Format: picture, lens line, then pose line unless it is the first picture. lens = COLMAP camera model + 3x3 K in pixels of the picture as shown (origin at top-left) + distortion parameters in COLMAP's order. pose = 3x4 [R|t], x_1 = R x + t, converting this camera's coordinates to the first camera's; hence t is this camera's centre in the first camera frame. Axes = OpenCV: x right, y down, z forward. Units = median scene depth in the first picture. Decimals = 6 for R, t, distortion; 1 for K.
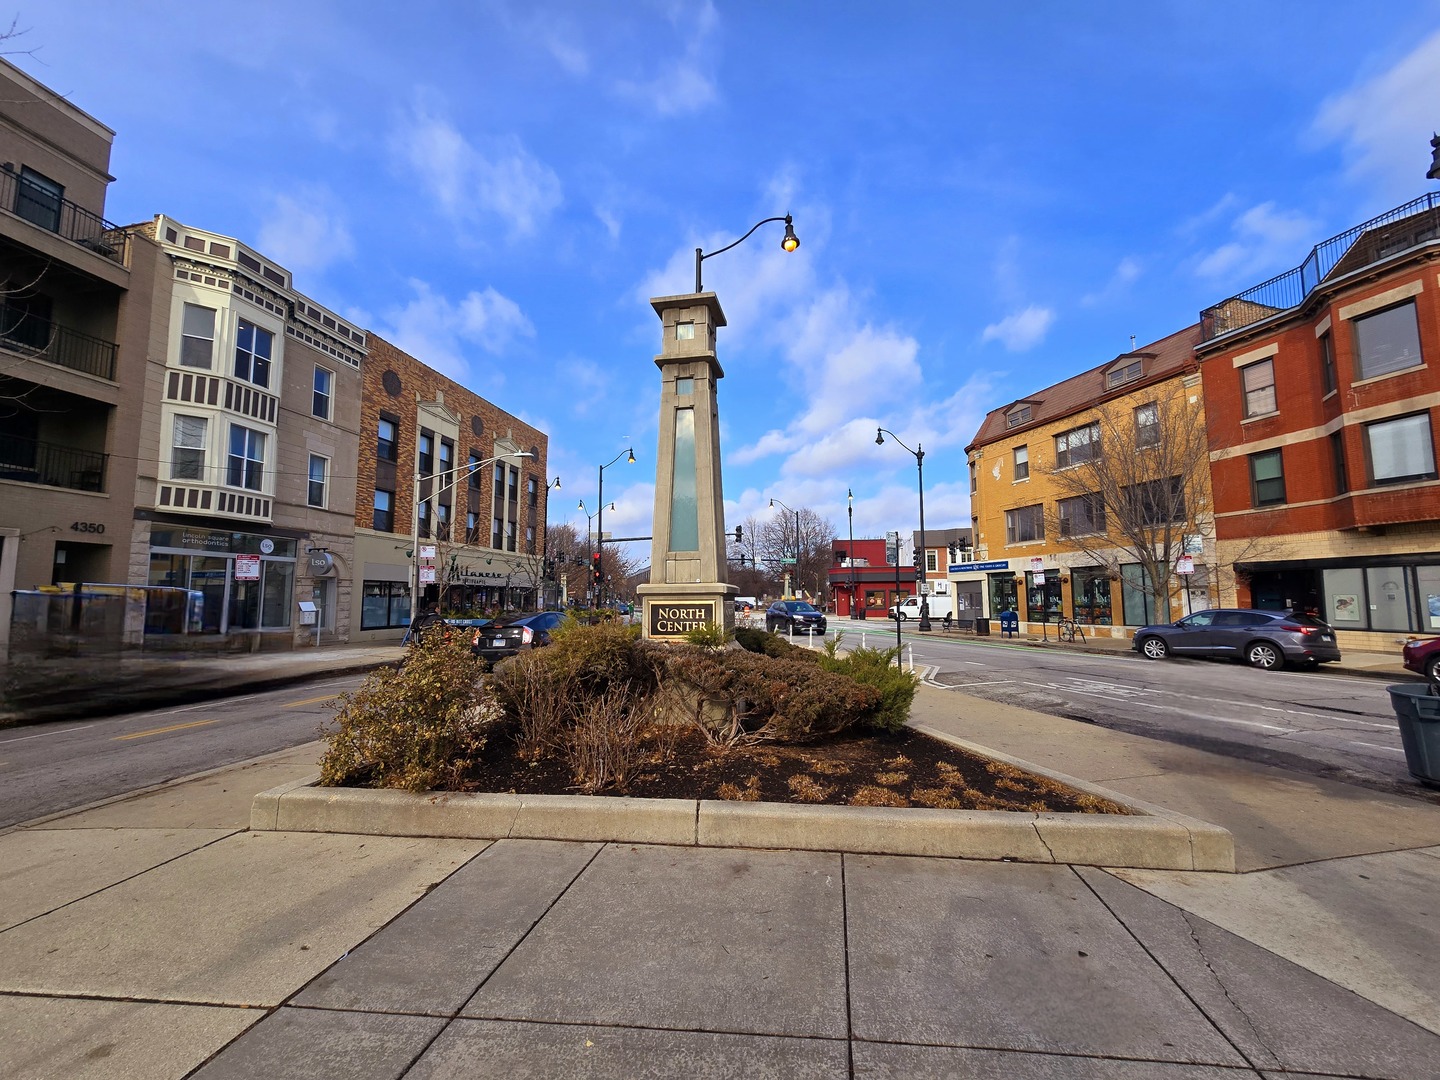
lens RADIAL K [[575.9, 0, 720.0], [0, 575.9, 540.0], [0, 0, 1]] dist [-0.000361, -0.000128]
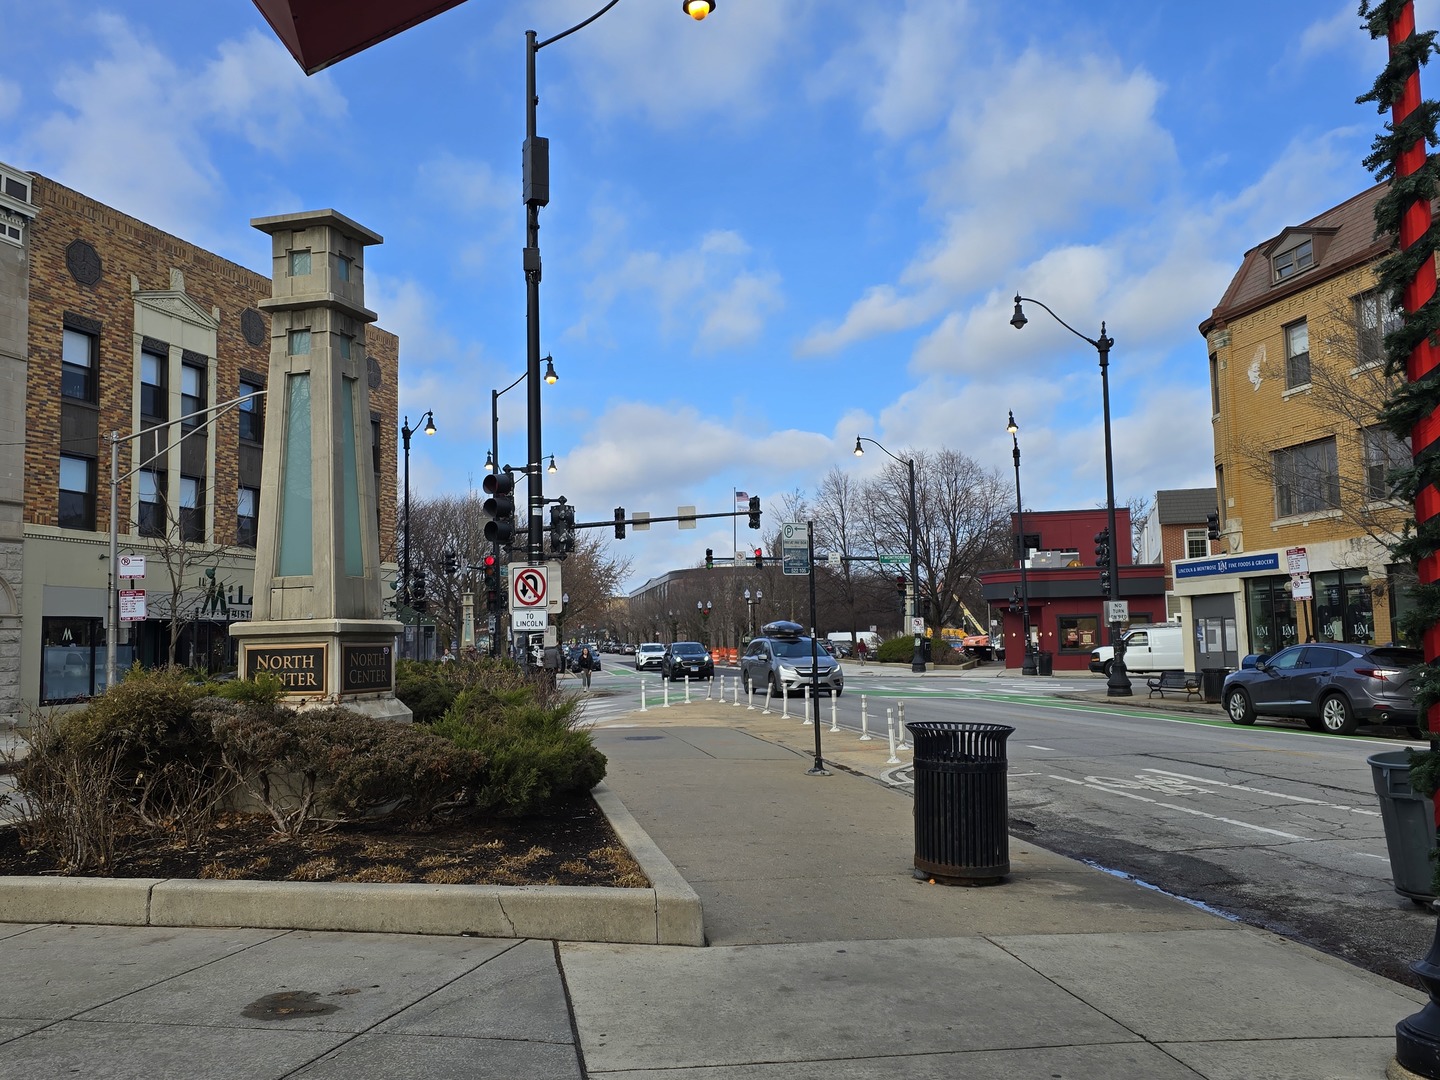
lens RADIAL K [[1209.1, 0, 718.4], [0, 1209.1, 522.0], [0, 0, 1]] dist [0.069143, -0.050650]
pose [[0.993662, -0.026651, -0.109206, 0.156499], [0.027364, 0.999613, 0.005035, -0.010063], [0.109030, -0.007992, 0.994006, -0.113605]]
